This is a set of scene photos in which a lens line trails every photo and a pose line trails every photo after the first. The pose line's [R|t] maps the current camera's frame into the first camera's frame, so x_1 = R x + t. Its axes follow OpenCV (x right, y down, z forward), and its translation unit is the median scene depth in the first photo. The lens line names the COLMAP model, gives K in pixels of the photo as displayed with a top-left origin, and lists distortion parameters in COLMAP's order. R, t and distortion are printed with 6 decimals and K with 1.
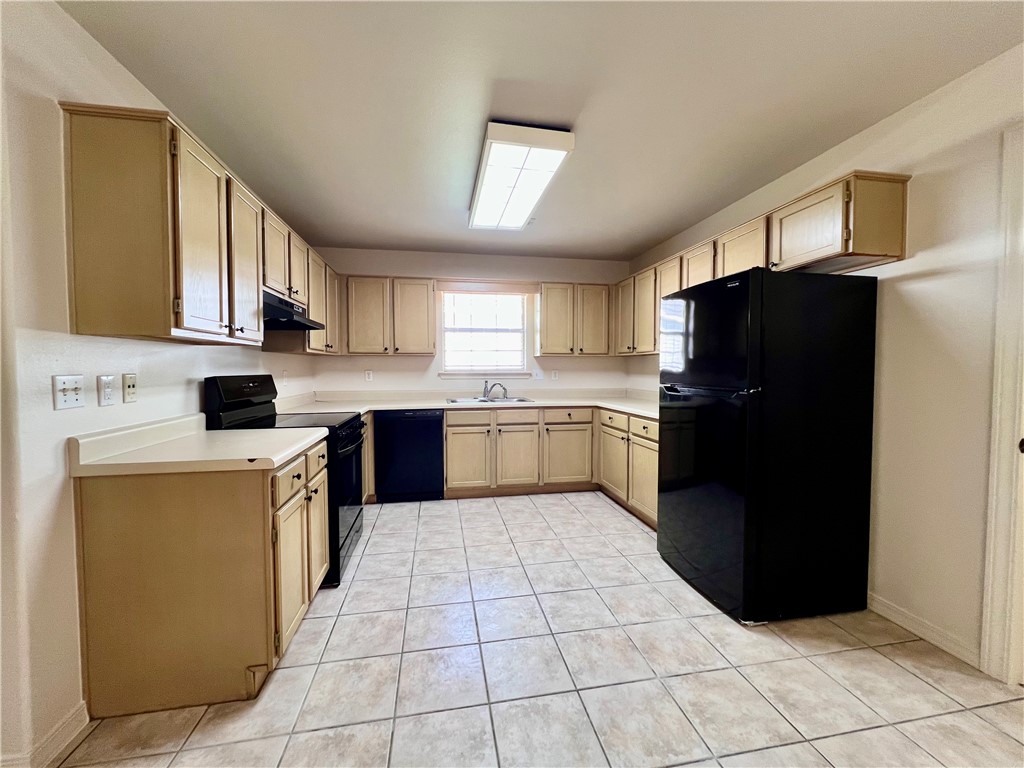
lens RADIAL K [[410.1, 0, 510.5], [0, 410.1, 381.3], [0, 0, 1]] dist [-0.004000, 0.000706]
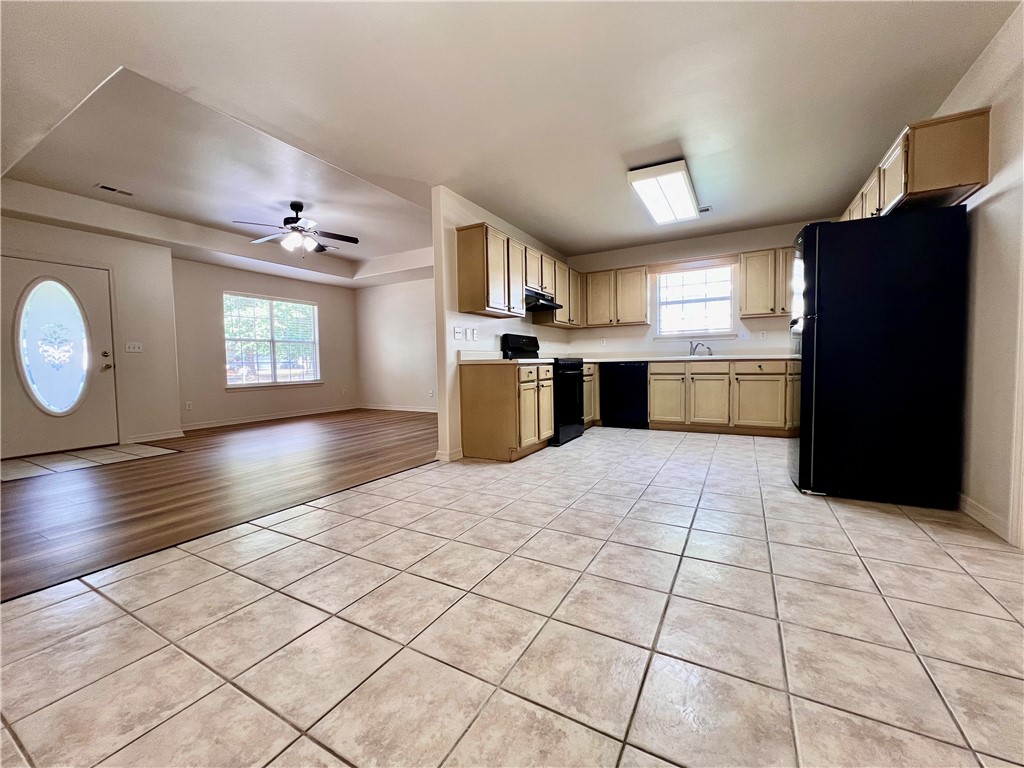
lens RADIAL K [[410.1, 0, 510.2], [0, 410.1, 383.1], [0, 0, 1]] dist [-0.004000, 0.000706]
pose [[0.769394, 0.019249, -0.638485, 0.454980], [-0.003696, 0.999663, 0.025684, 0.136182], [0.638764, -0.017401, 0.769206, -0.429354]]
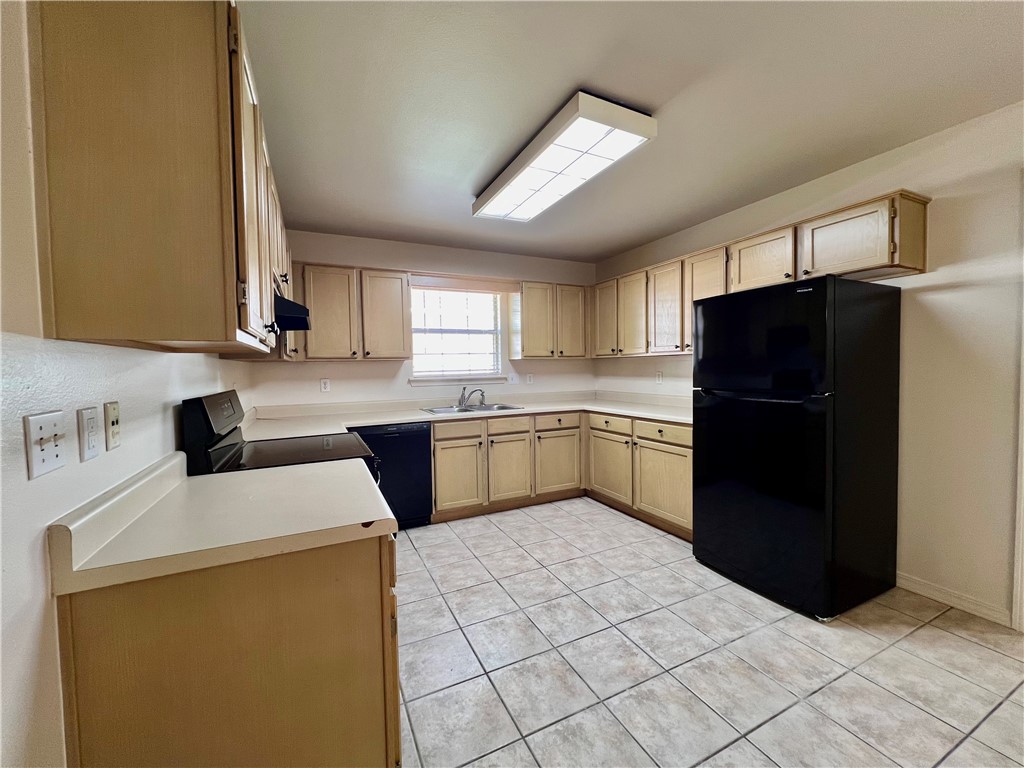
lens RADIAL K [[410.1, 0, 510.4], [0, 410.1, 381.7], [0, 0, 1]] dist [-0.004000, 0.000706]
pose [[0.964380, -0.025627, 0.263277, -0.292573], [0.025552, 0.999667, 0.003708, -0.020669], [-0.263284, 0.003151, 0.964713, 0.142563]]
